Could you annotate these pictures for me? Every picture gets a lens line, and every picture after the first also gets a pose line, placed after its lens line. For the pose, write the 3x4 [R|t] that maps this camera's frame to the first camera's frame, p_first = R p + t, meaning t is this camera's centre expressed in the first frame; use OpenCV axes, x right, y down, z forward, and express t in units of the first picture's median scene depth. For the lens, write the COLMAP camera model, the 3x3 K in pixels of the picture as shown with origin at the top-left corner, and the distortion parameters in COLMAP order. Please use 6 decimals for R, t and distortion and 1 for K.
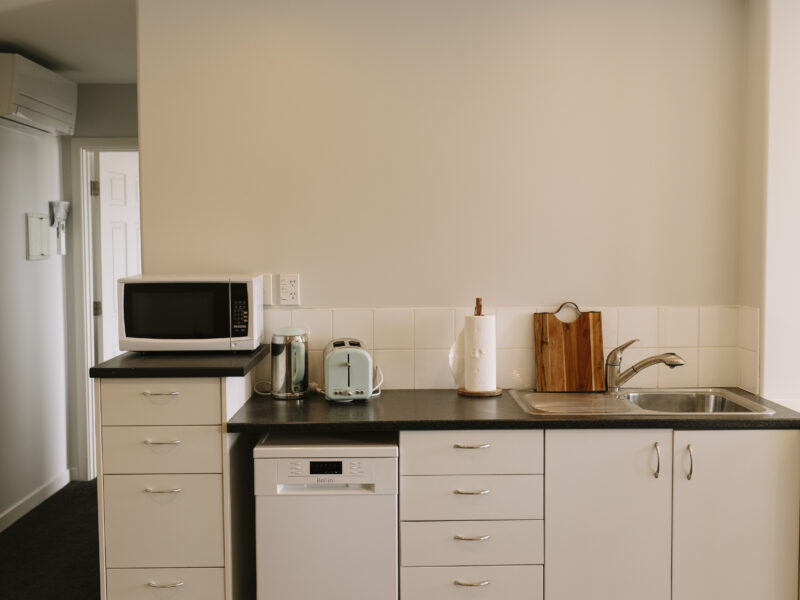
lens RADIAL K [[865.4, 0, 400.0], [0, 865.4, 300.0], [0, 0, 1]] dist [-0.005938, 0.001152]
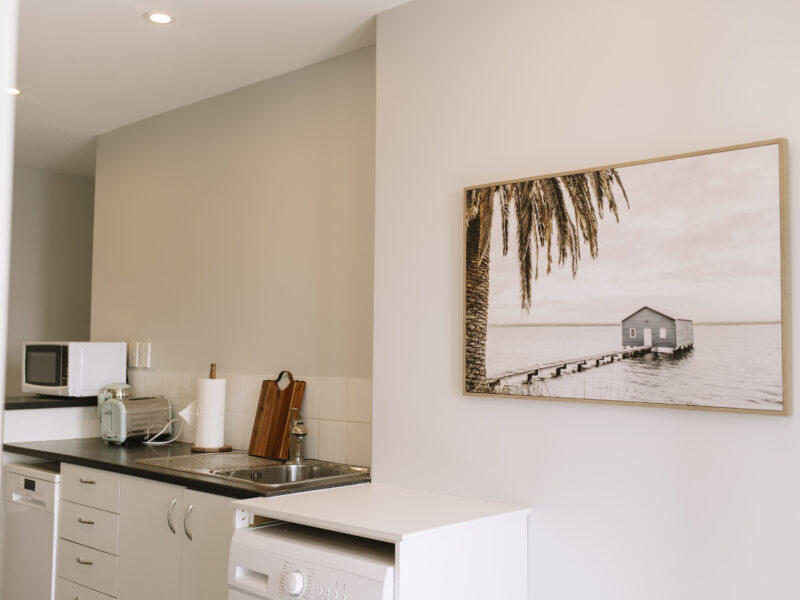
lens RADIAL K [[865.4, 0, 400.0], [0, 865.4, 300.0], [0, 0, 1]] dist [-0.005938, 0.001152]
pose [[0.718517, -0.031289, -0.694805, 1.024823], [-0.052385, 0.993715, -0.098923, 0.013812], [0.693533, 0.107475, 0.712363, 0.357465]]
